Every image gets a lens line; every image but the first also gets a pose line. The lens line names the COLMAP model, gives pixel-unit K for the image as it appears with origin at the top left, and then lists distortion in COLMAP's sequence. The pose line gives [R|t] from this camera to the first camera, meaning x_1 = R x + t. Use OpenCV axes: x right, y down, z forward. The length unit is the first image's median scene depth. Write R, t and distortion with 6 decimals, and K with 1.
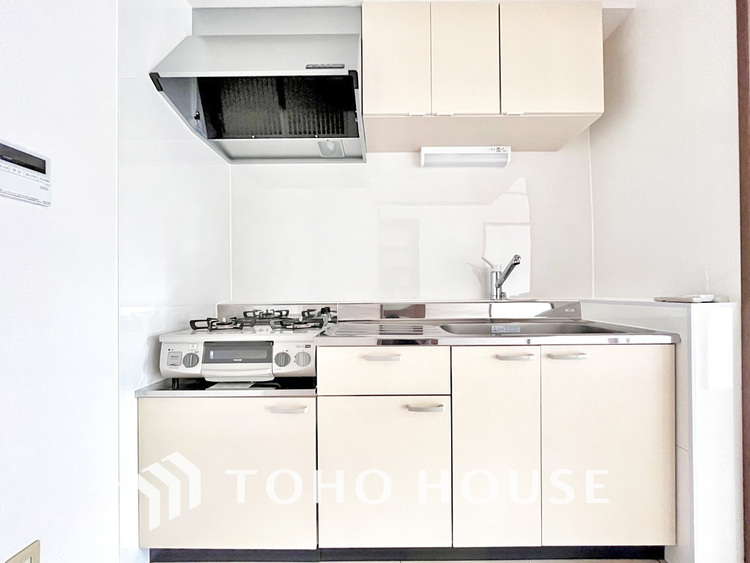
lens RADIAL K [[312.1, 0, 377.4], [0, 312.1, 289.6], [0, 0, 1]] dist [-0.002058, -0.000585]
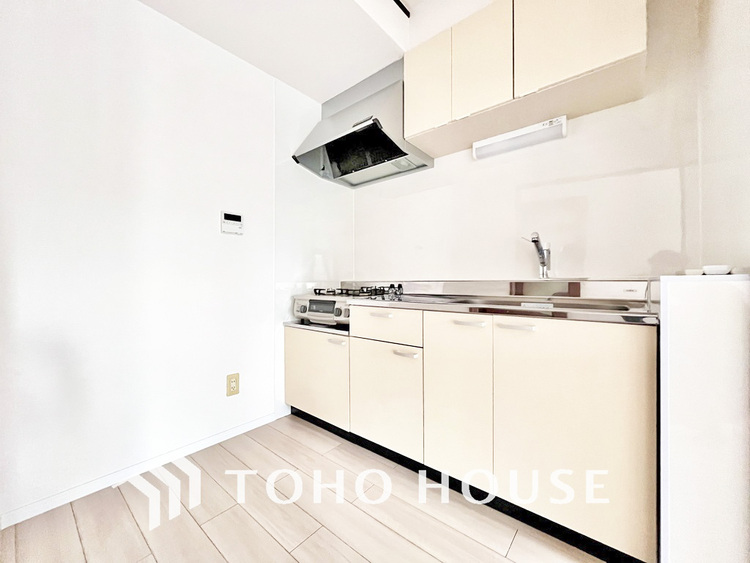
lens RADIAL K [[300.3, 0, 377.3], [0, 300.3, 281.8], [0, 0, 1]] dist [-0.004275, -0.001333]
pose [[0.771645, 0.007088, -0.636014, 0.790496], [-0.000423, 0.999943, 0.010631, 0.043175], [0.636053, -0.007934, 0.771604, -0.077991]]
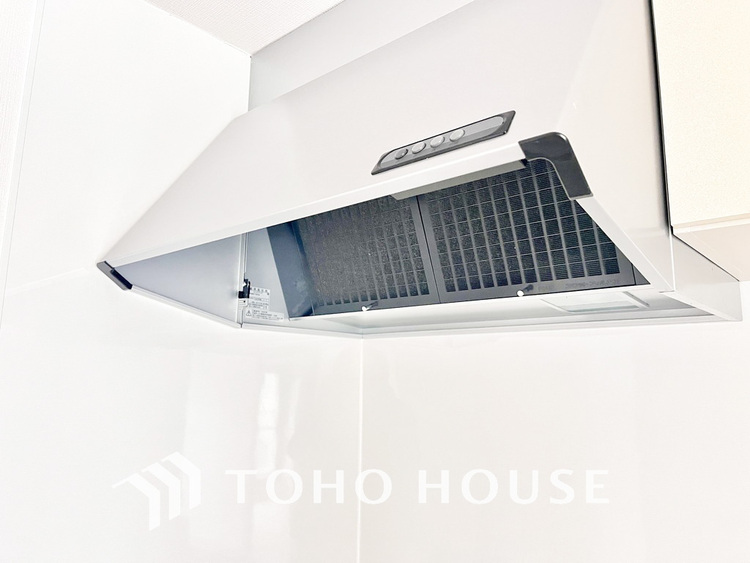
lens RADIAL K [[565.3, 0, 375.3], [0, 565.3, 281.9], [0, 0, 1]] dist [-0.009563, -0.001305]
pose [[0.749710, -0.093352, -0.655149, 0.067748], [-0.006933, 0.988838, -0.148832, -0.529495], [0.661730, 0.116123, 0.740695, 0.638016]]
